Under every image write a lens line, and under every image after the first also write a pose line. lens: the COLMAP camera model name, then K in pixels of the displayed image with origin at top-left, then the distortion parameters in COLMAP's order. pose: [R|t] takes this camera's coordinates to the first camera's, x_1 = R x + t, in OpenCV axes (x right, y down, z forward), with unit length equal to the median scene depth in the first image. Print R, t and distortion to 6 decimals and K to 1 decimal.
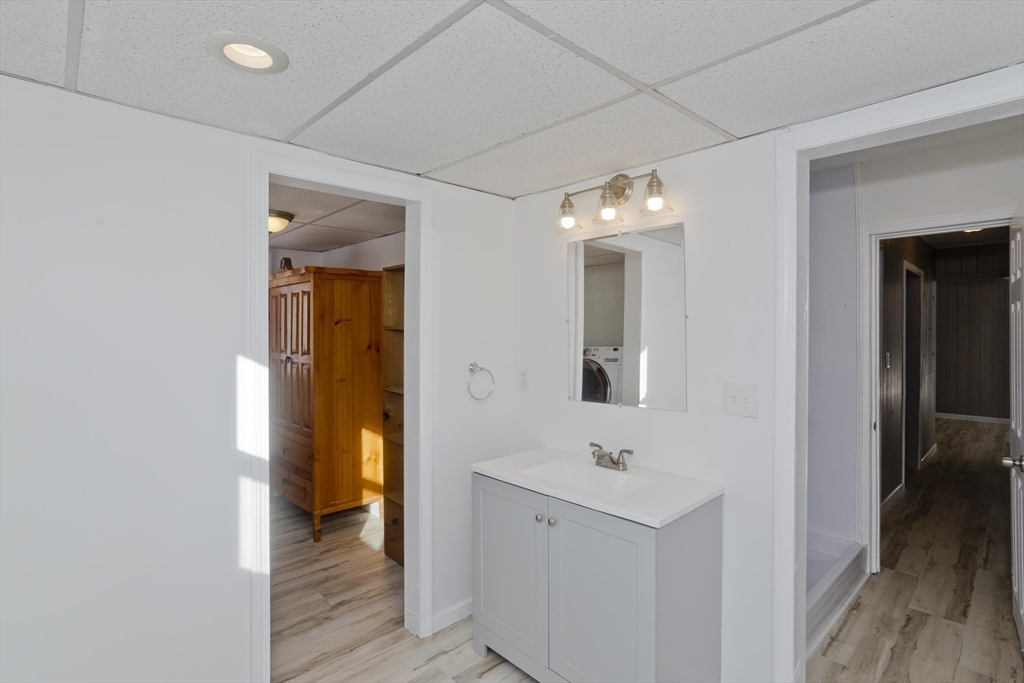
lens RADIAL K [[496.7, 0, 505.2], [0, 496.7, 332.2], [0, 0, 1]] dist [-0.020446, 0.008654]
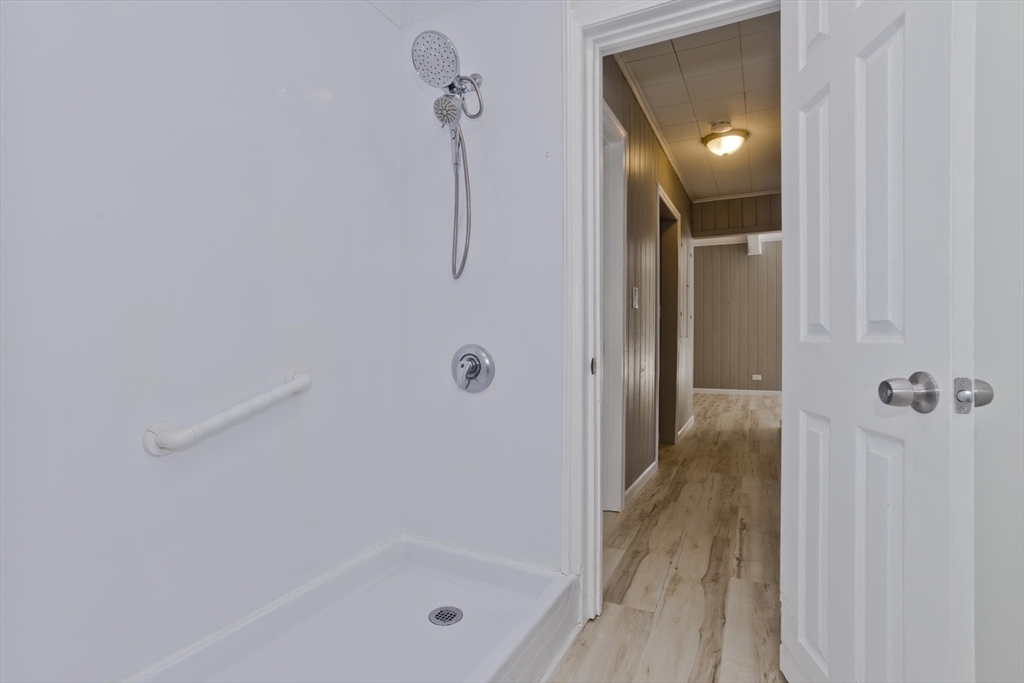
lens RADIAL K [[496.7, 0, 514.5], [0, 496.7, 342.7], [0, 0, 1]] dist [-0.020446, 0.008654]
pose [[0.935617, -0.004788, 0.352984, 0.422134], [0.001169, 0.999945, 0.010465, 0.143790], [-0.353014, -0.009378, 0.935571, 0.446979]]
